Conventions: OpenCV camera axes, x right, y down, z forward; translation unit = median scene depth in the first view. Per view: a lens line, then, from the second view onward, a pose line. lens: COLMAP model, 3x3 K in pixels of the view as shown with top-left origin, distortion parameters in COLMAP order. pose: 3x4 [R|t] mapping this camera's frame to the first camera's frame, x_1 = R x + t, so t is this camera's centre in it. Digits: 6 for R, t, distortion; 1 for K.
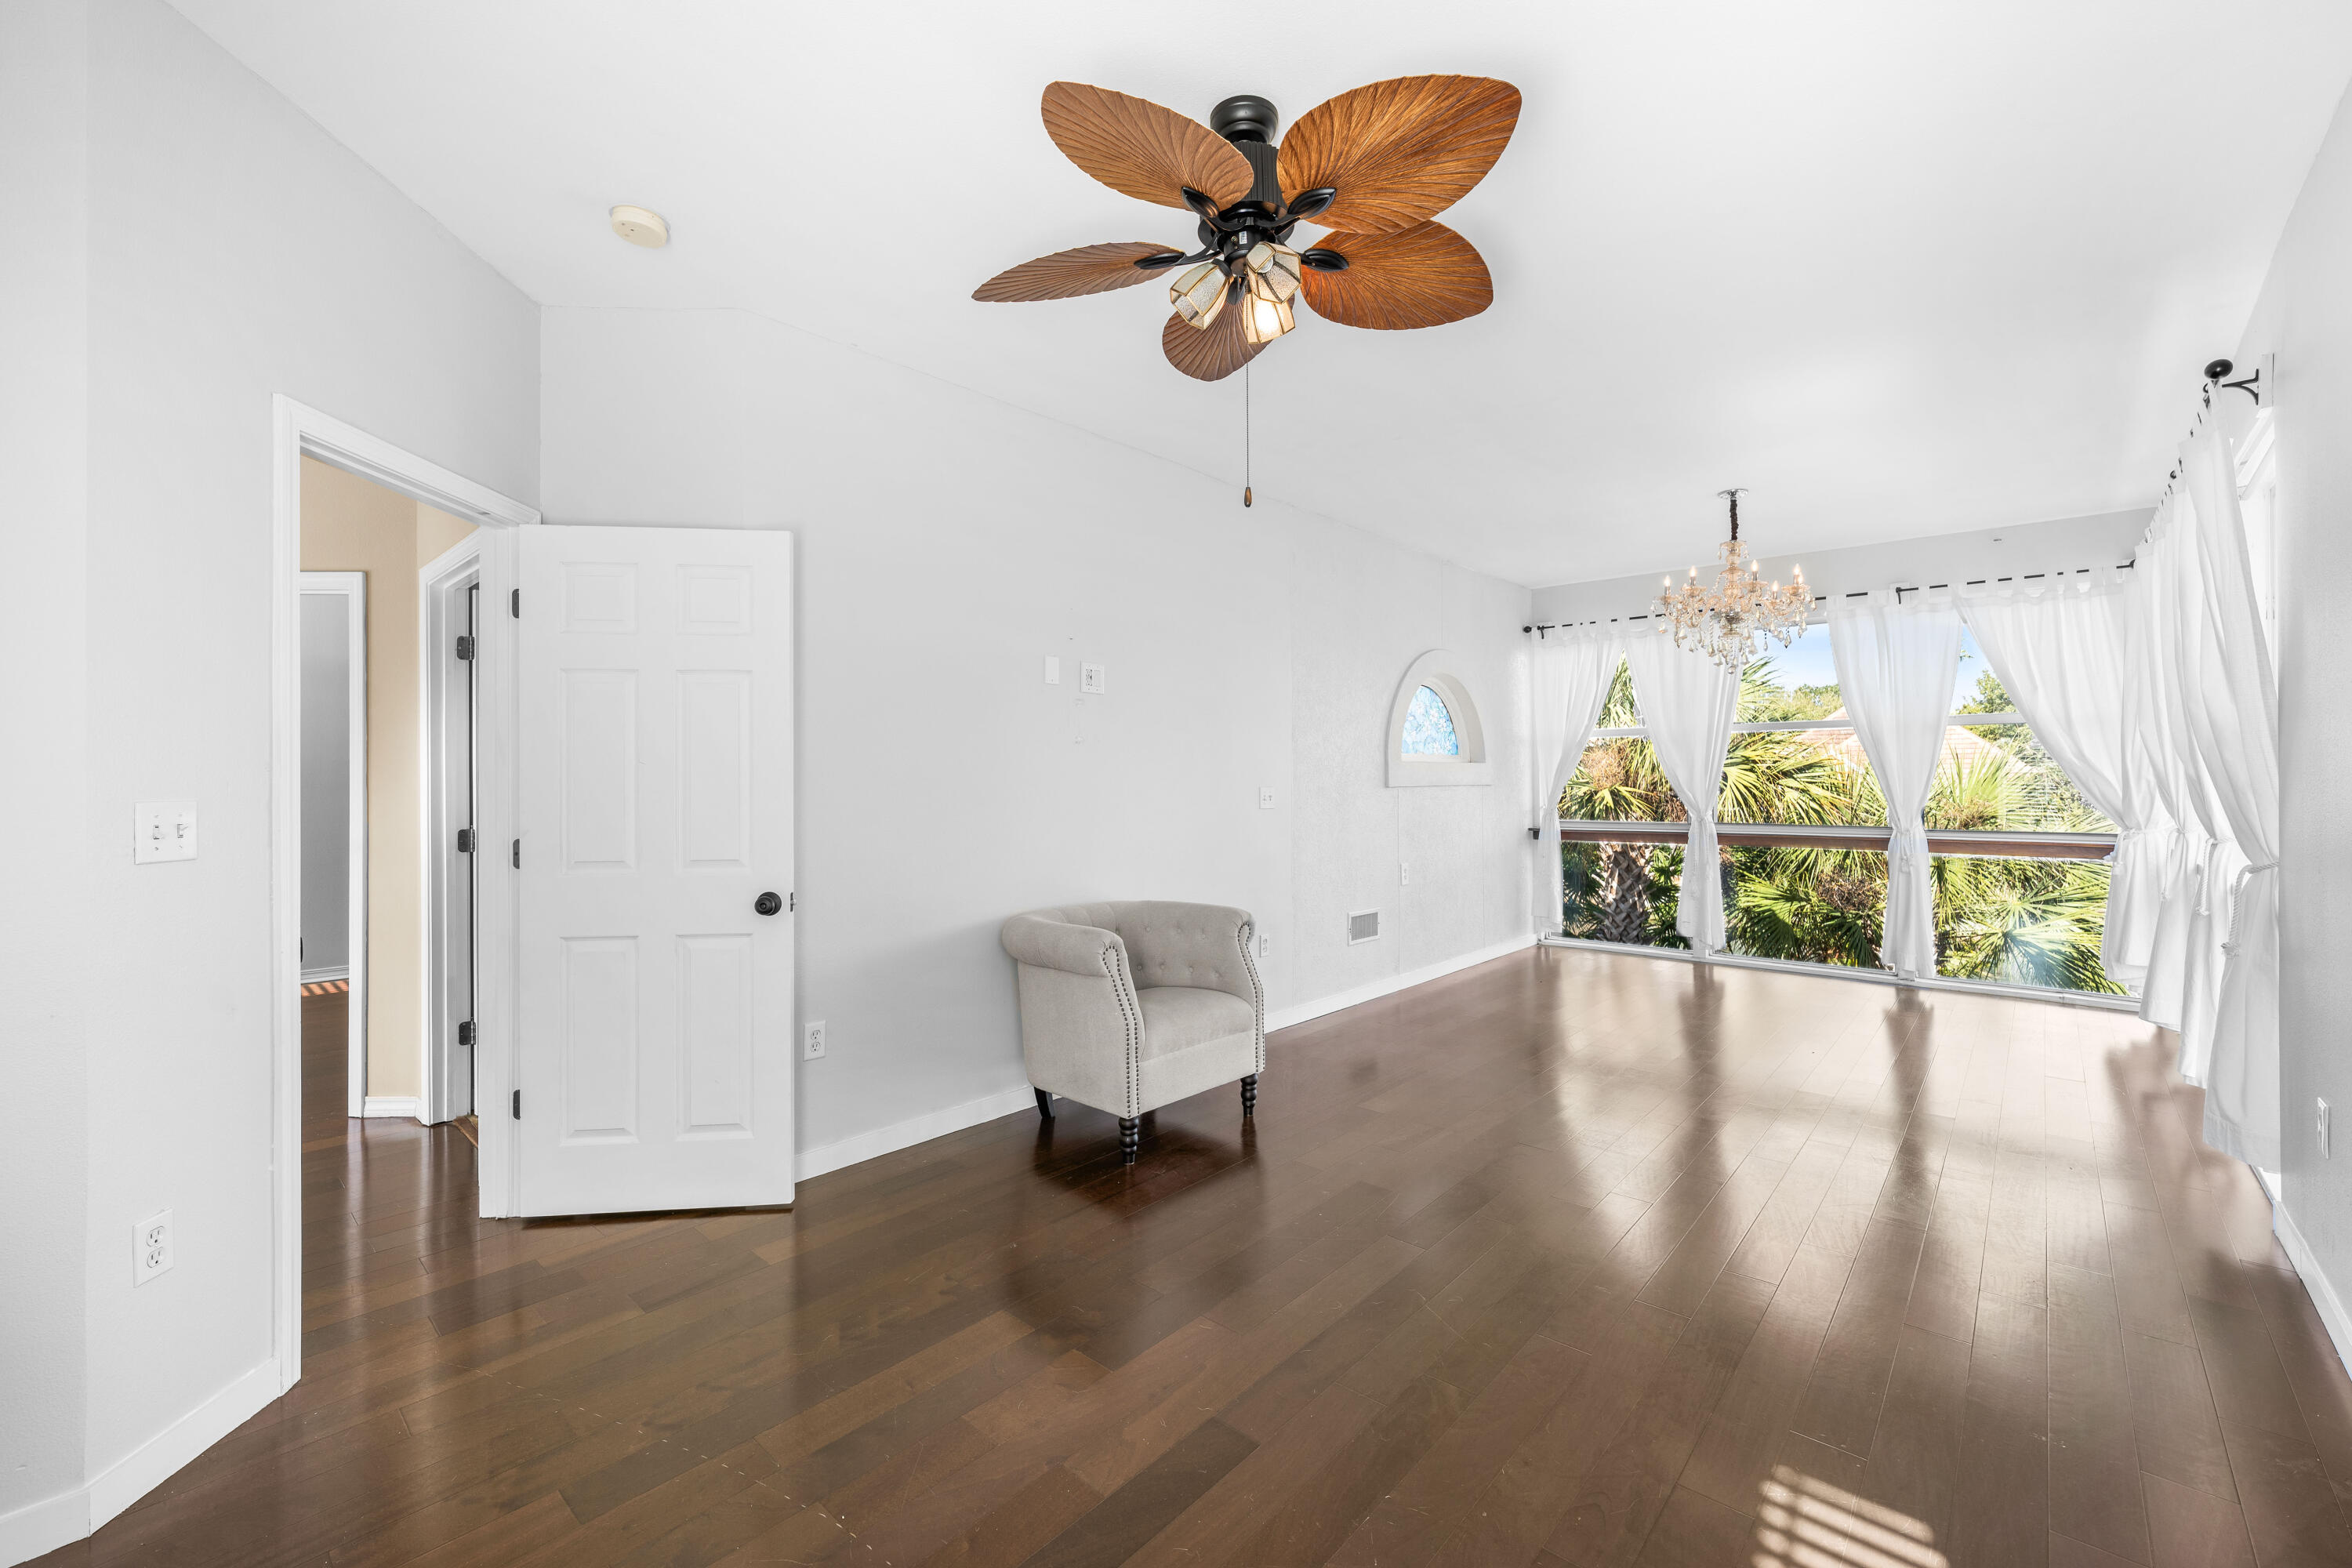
lens RADIAL K [[939.3, 0, 1176.0], [0, 939.3, 784.0], [0, 0, 1]] dist [0.000458, 0.000024]
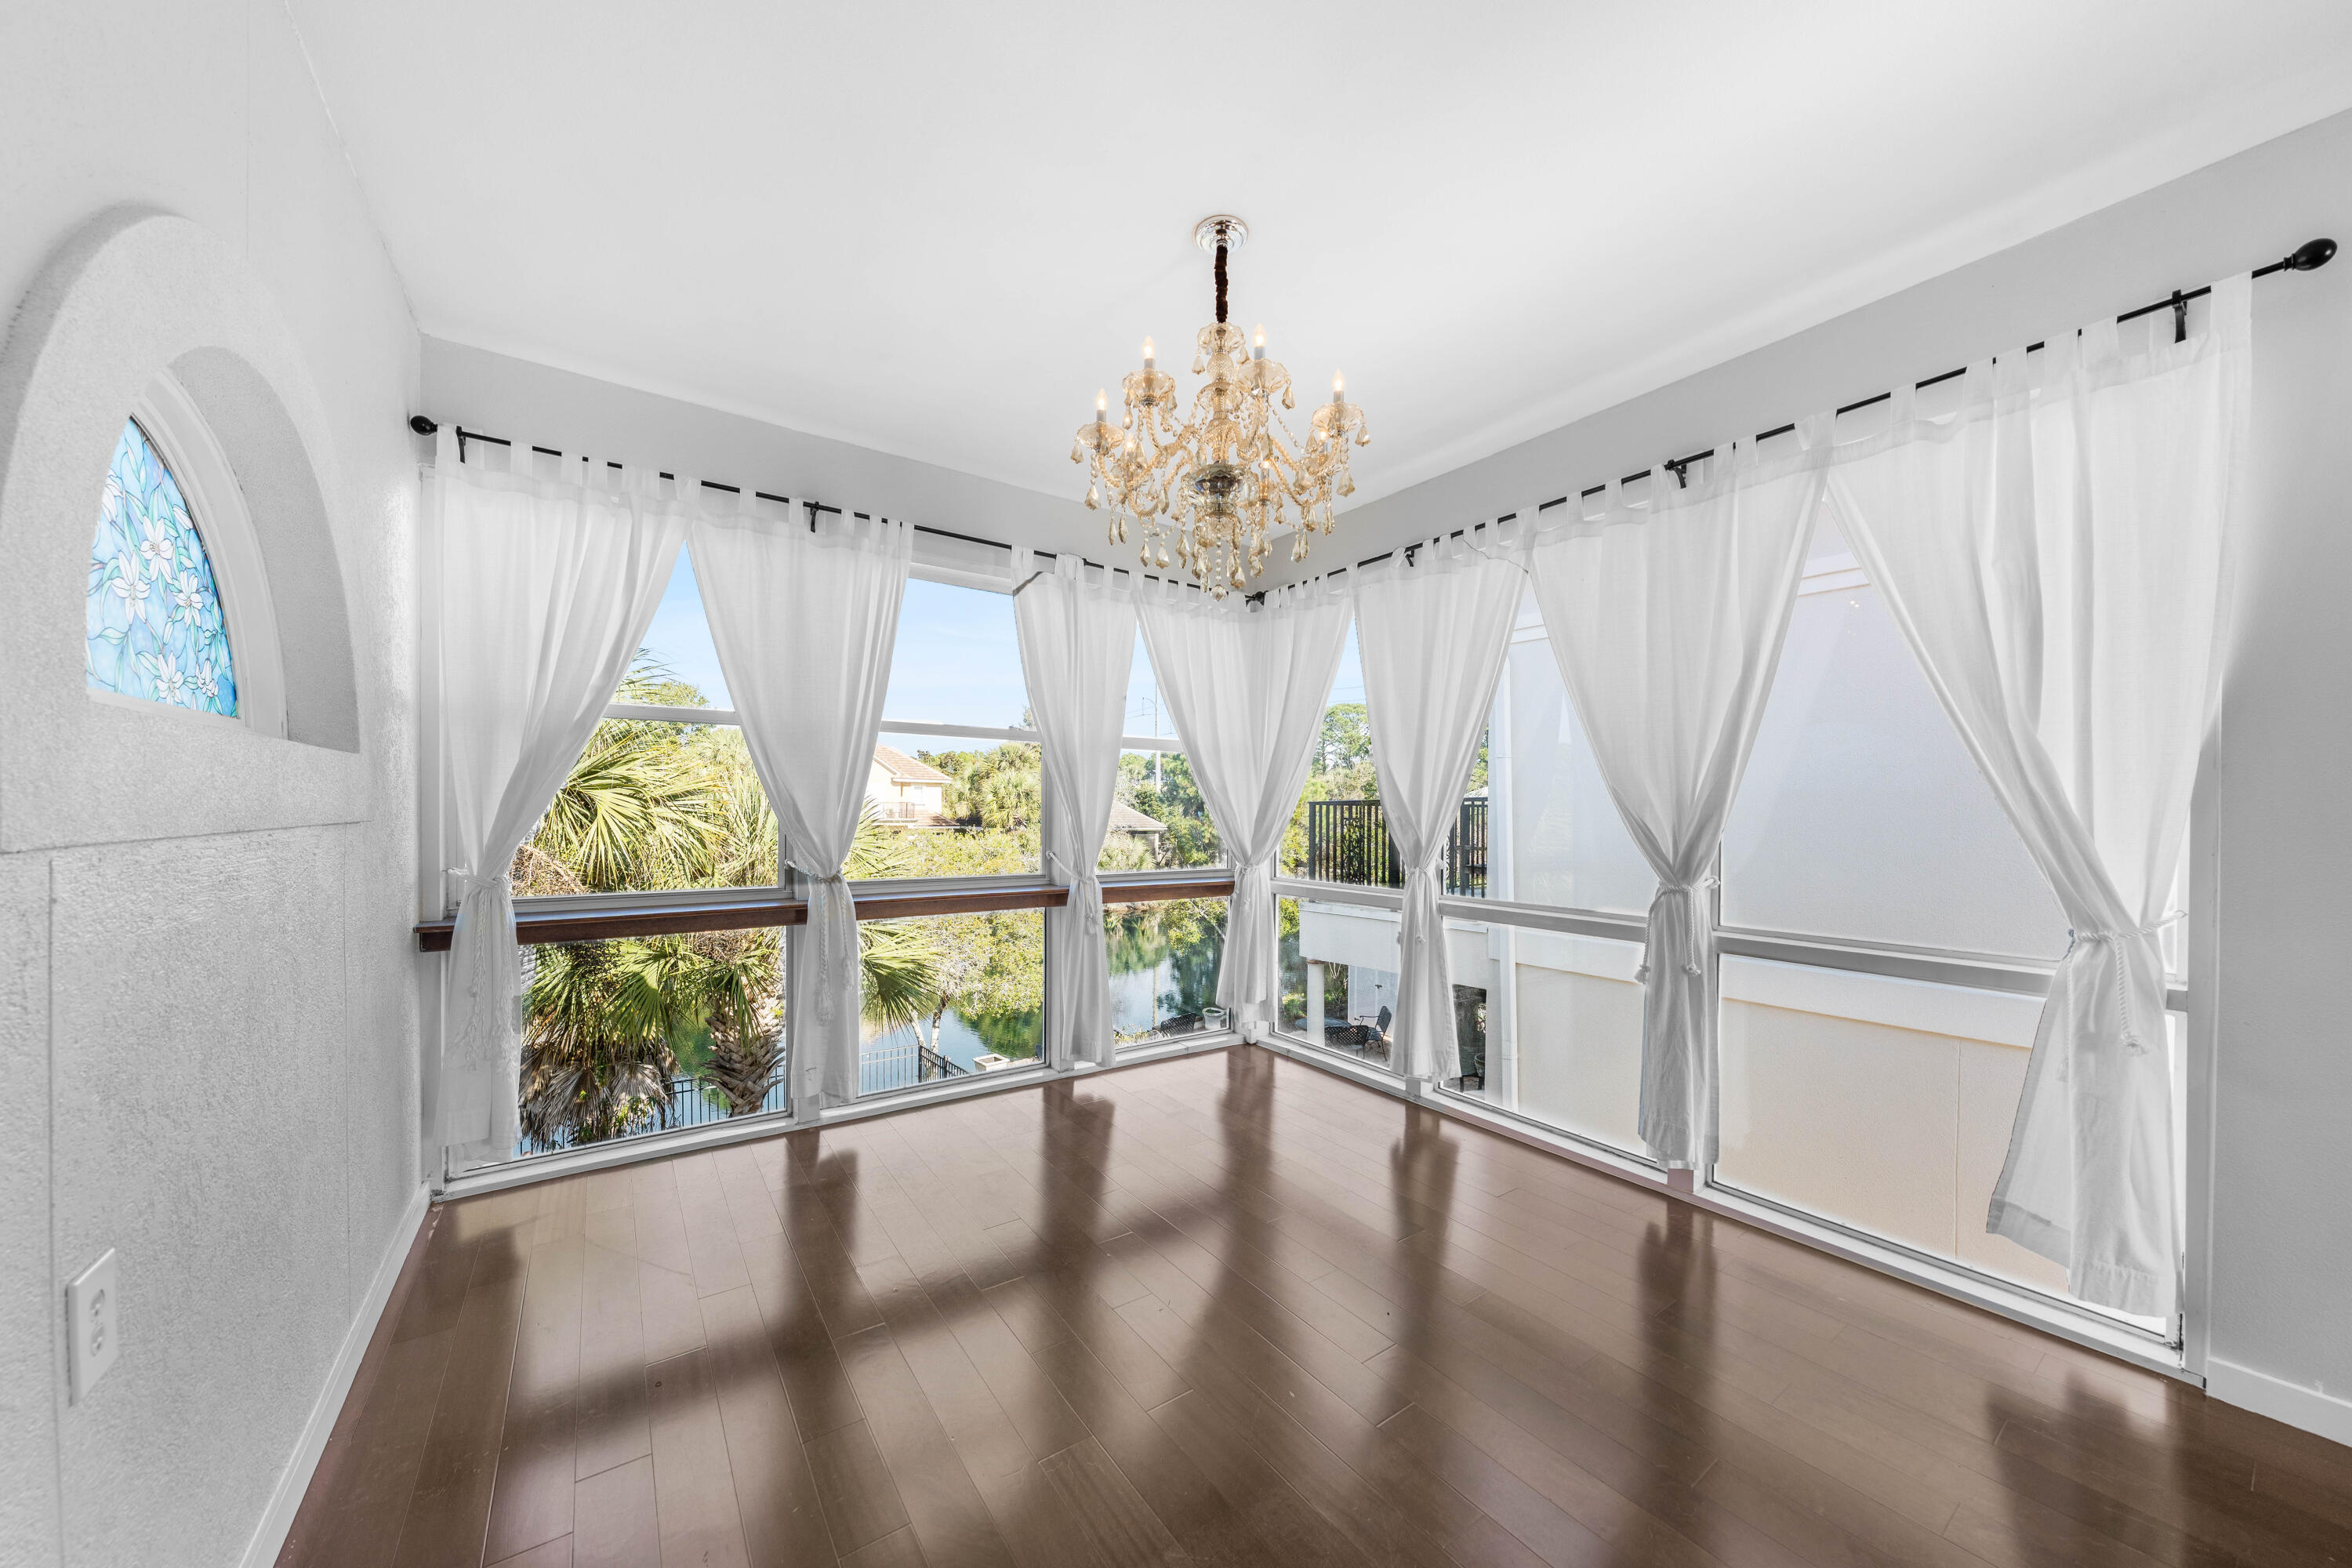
lens RADIAL K [[812.2, 0, 1170.4], [0, 812.2, 813.7], [0, 0, 1]] dist [-0.000592, -0.000018]
pose [[0.222317, -0.003008, 0.974970, 0.108900], [0.003854, 0.999990, 0.002206, -0.000796], [-0.974967, 0.003267, 0.222327, 0.611601]]
